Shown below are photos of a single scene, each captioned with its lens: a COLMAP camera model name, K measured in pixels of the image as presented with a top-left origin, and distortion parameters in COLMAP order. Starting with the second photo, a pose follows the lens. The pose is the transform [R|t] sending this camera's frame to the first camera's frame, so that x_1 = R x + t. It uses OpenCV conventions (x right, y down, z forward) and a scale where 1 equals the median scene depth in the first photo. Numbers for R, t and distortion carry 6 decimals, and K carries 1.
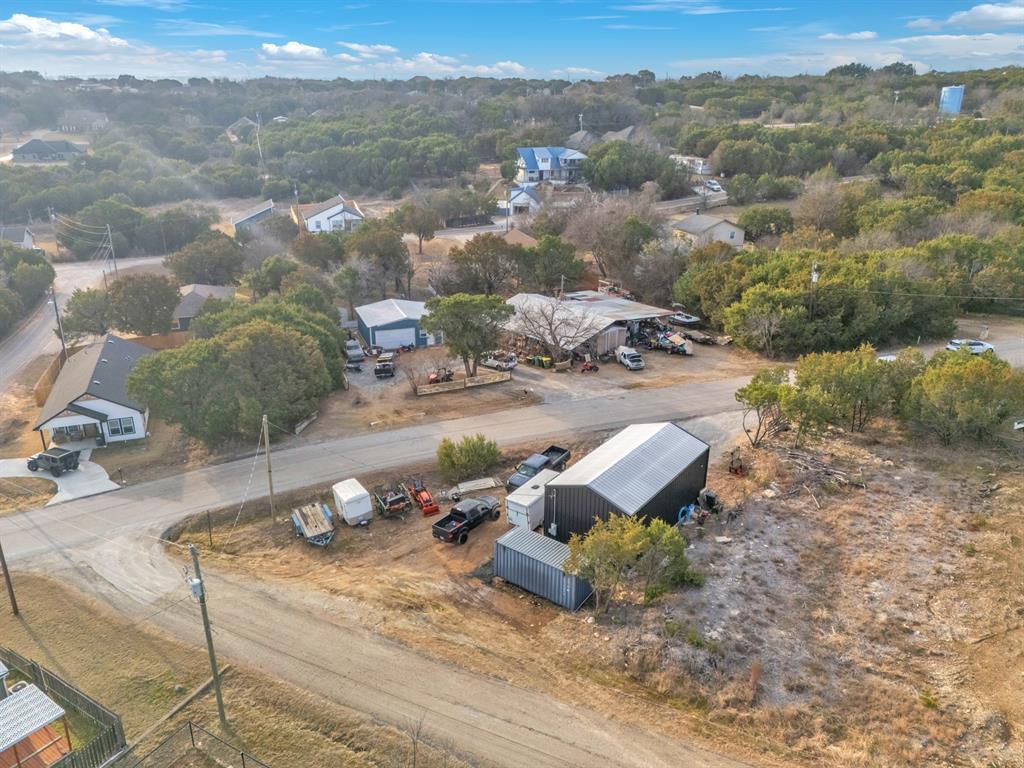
lens RADIAL K [[764.9, 0, 509.8], [0, 764.9, 384.1], [0, 0, 1]] dist [0.088834, -0.097496]
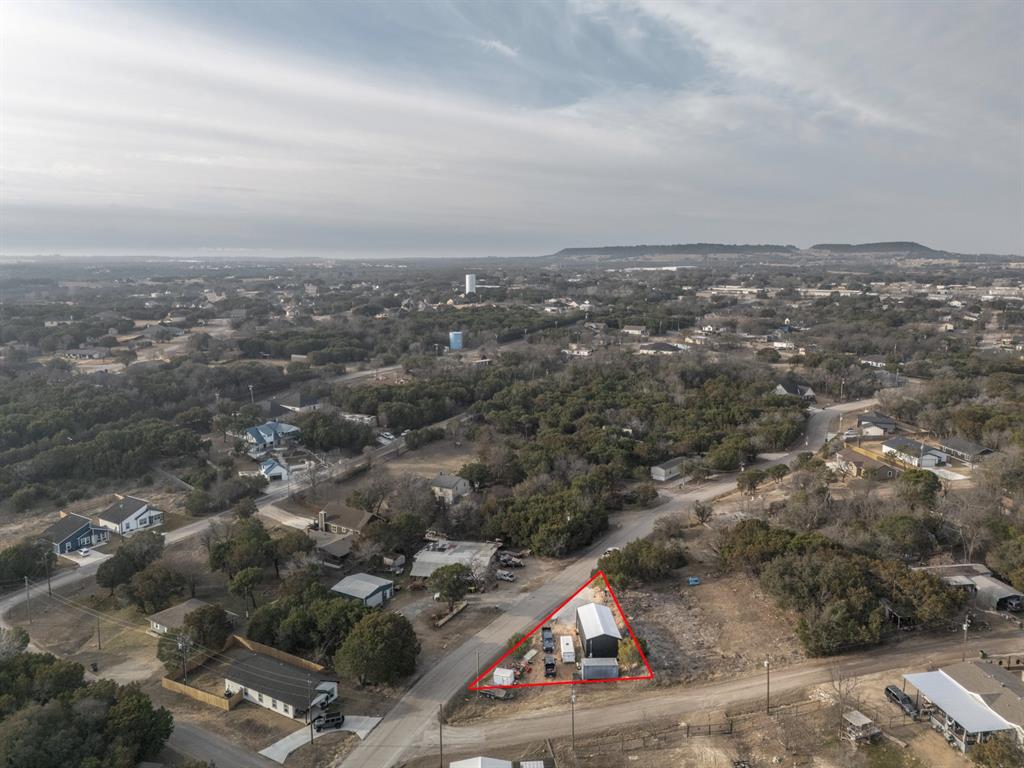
lens RADIAL K [[747.8, 0, 509.6], [0, 747.8, 379.3], [0, 0, 1]] dist [0.078155, -0.068394]
pose [[0.775046, -0.103889, 0.623307, -1.387252], [0.231128, 0.964650, -0.126613, -0.383824], [-0.588119, 0.242194, 0.771659, -0.895046]]
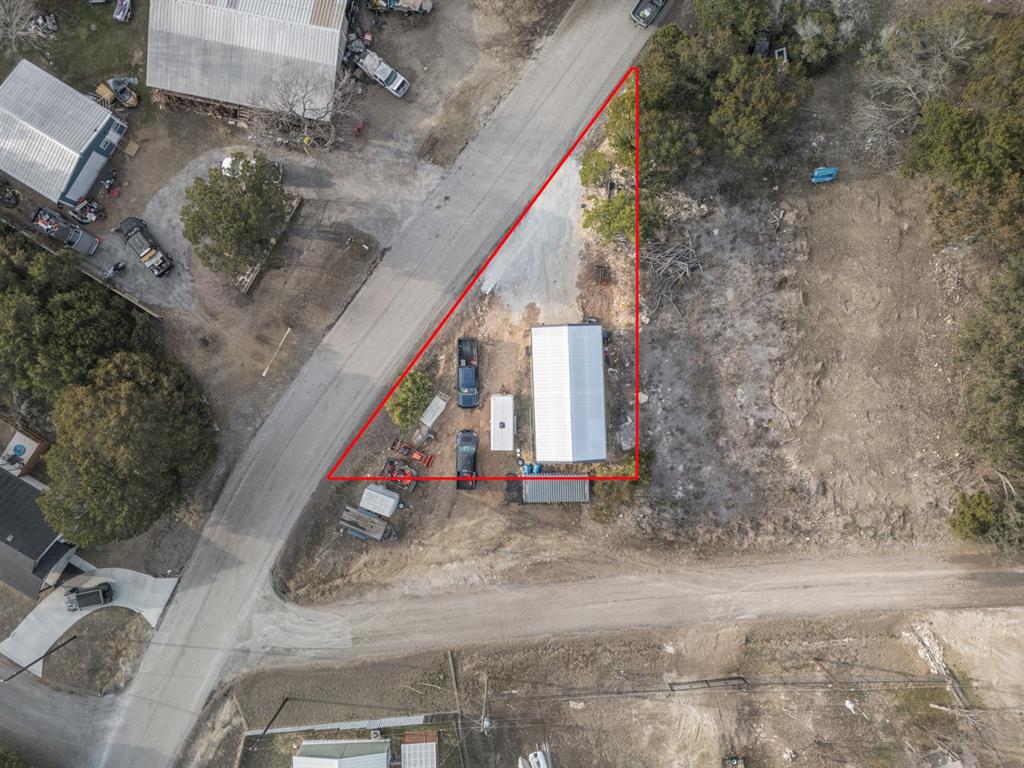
lens RADIAL K [[747.8, 0, 509.6], [0, 747.8, 379.3], [0, 0, 1]] dist [0.078155, -0.068394]
pose [[0.784612, -0.619977, 0.003439, 0.077353], [0.213798, 0.275771, 0.937145, -0.938315], [-0.581957, -0.734560, 0.348923, 0.541163]]
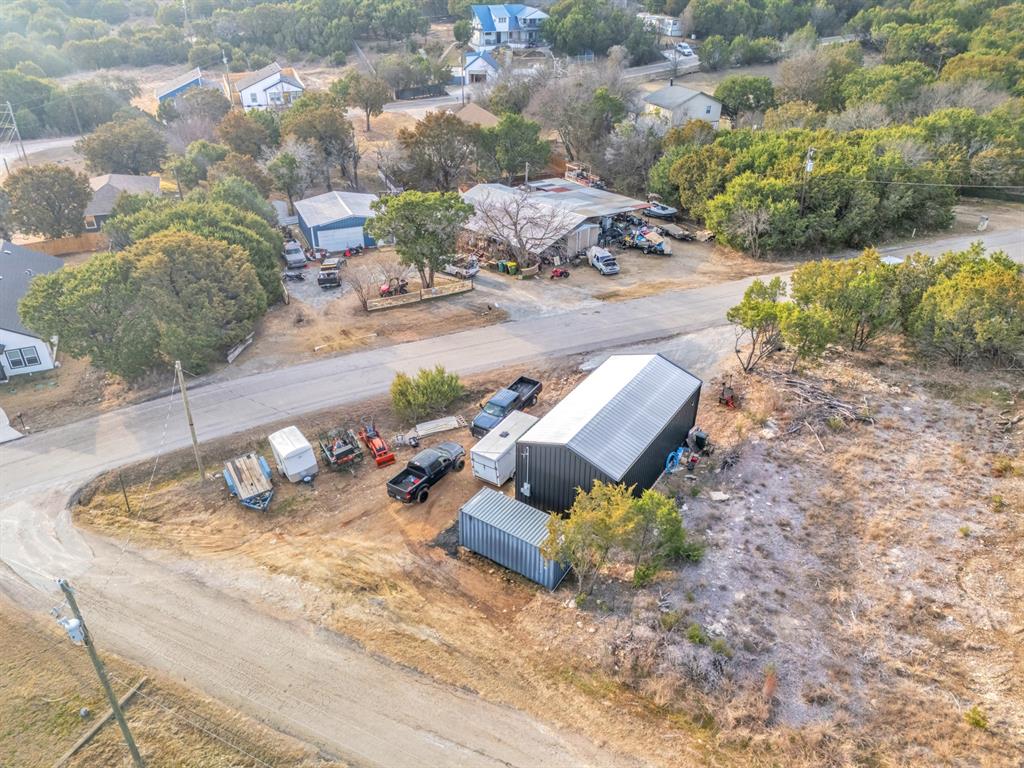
lens RADIAL K [[747.8, 0, 509.6], [0, 747.8, 379.3], [0, 0, 1]] dist [0.078155, -0.068394]
pose [[0.998512, -0.026845, 0.047470, 0.000764], [0.018727, 0.986308, 0.163848, -0.059290], [-0.051219, -0.162716, 0.985343, 0.151812]]
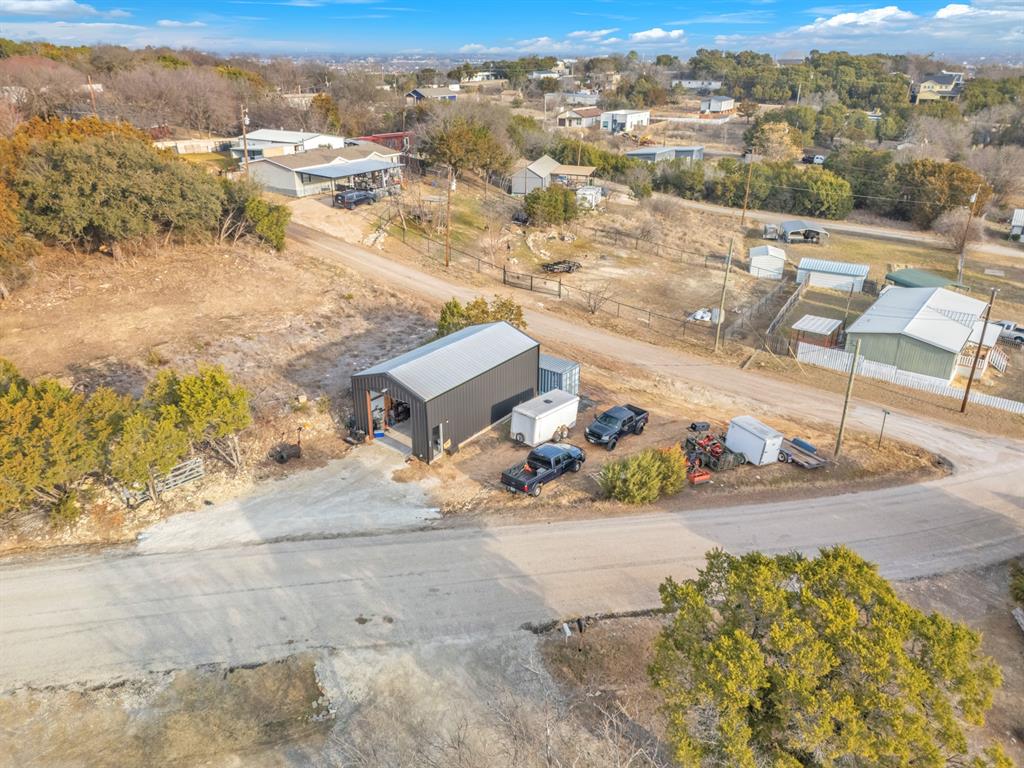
lens RADIAL K [[747.8, 0, 509.6], [0, 747.8, 379.3], [0, 0, 1]] dist [0.078155, -0.068394]
pose [[-0.999921, -0.007523, -0.010071, 0.080015], [-0.012430, 0.711125, 0.702956, -0.465297], [0.001873, 0.703025, -0.711162, 1.441868]]
